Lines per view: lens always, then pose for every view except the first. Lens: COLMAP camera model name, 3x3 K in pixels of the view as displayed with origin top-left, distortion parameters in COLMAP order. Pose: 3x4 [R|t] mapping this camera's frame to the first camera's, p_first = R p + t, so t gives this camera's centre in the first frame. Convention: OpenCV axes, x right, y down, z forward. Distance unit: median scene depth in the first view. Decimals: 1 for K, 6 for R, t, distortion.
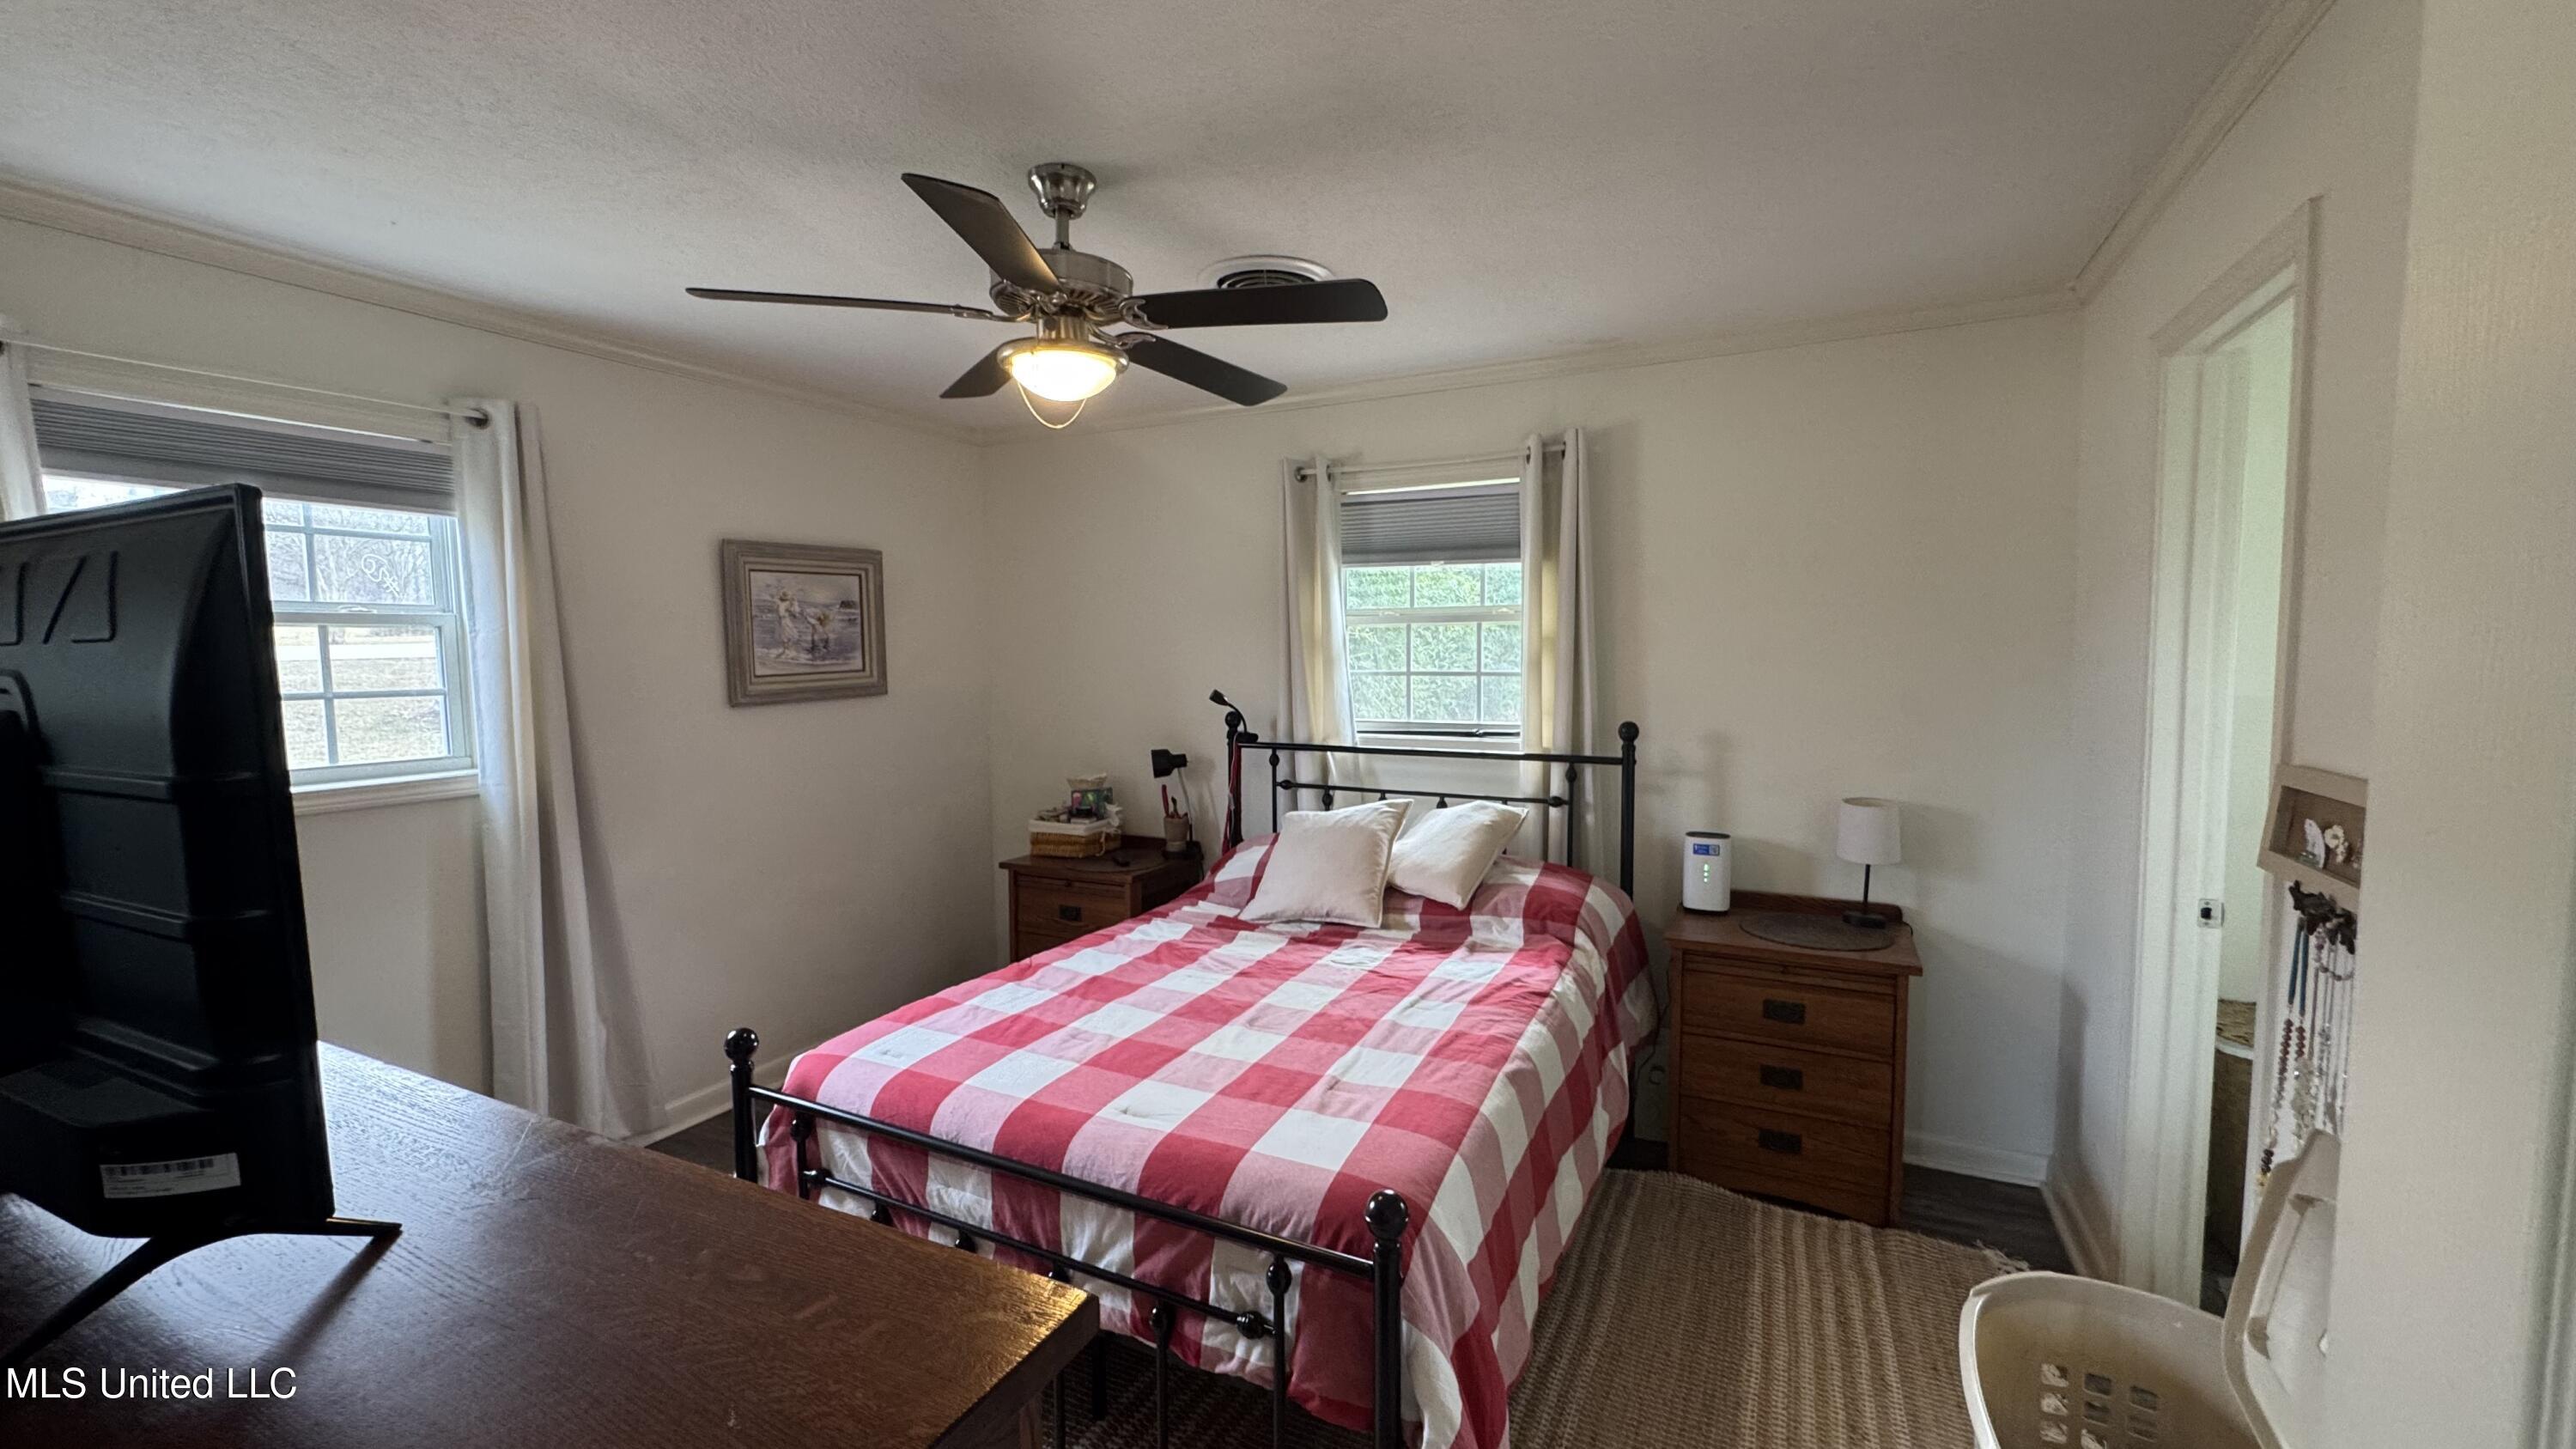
lens RADIAL K [[1042.5, 0, 1275.6], [0, 1042.5, 724.2], [0, 0, 1]] dist [-0.004737, 0.000981]
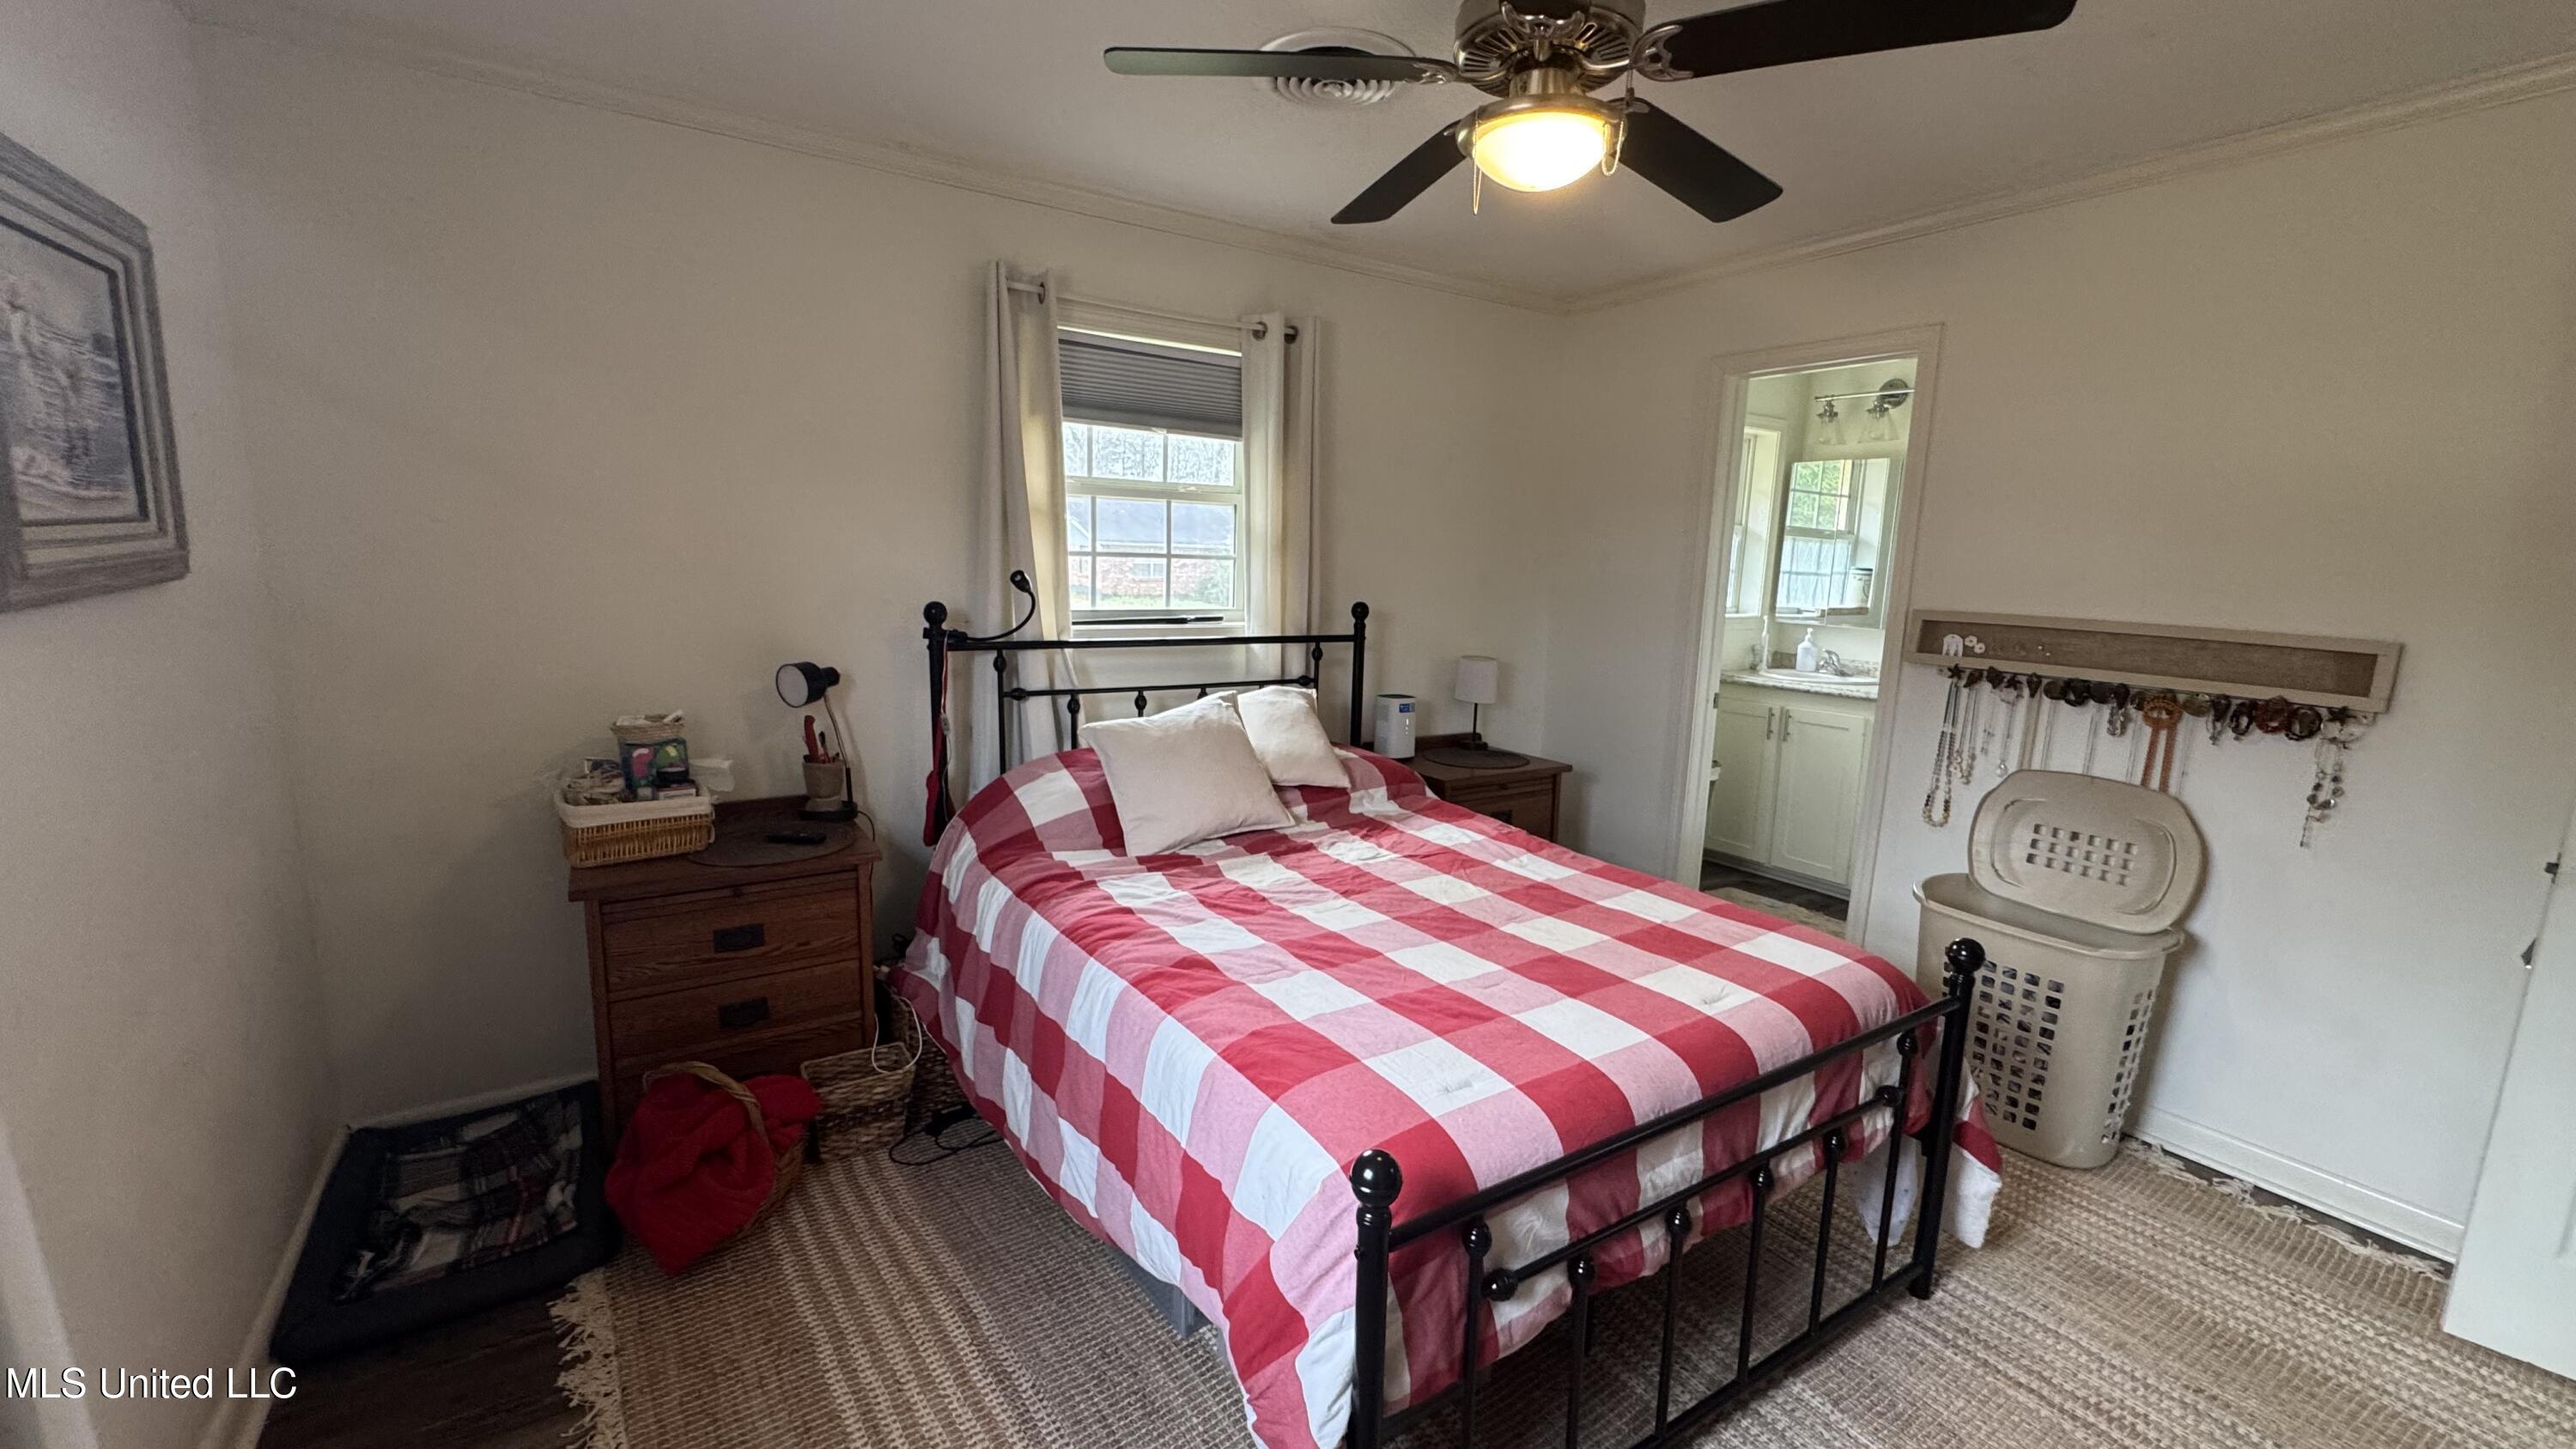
lens RADIAL K [[1042.5, 0, 1287.9], [0, 1042.5, 727.5], [0, 0, 1]] dist [-0.004737, 0.000981]
pose [[0.489541, -0.123213, 0.863231, -0.636270], [0.030183, 0.991768, 0.124443, -0.009515], [-0.871458, -0.034865, 0.489230, 0.485832]]
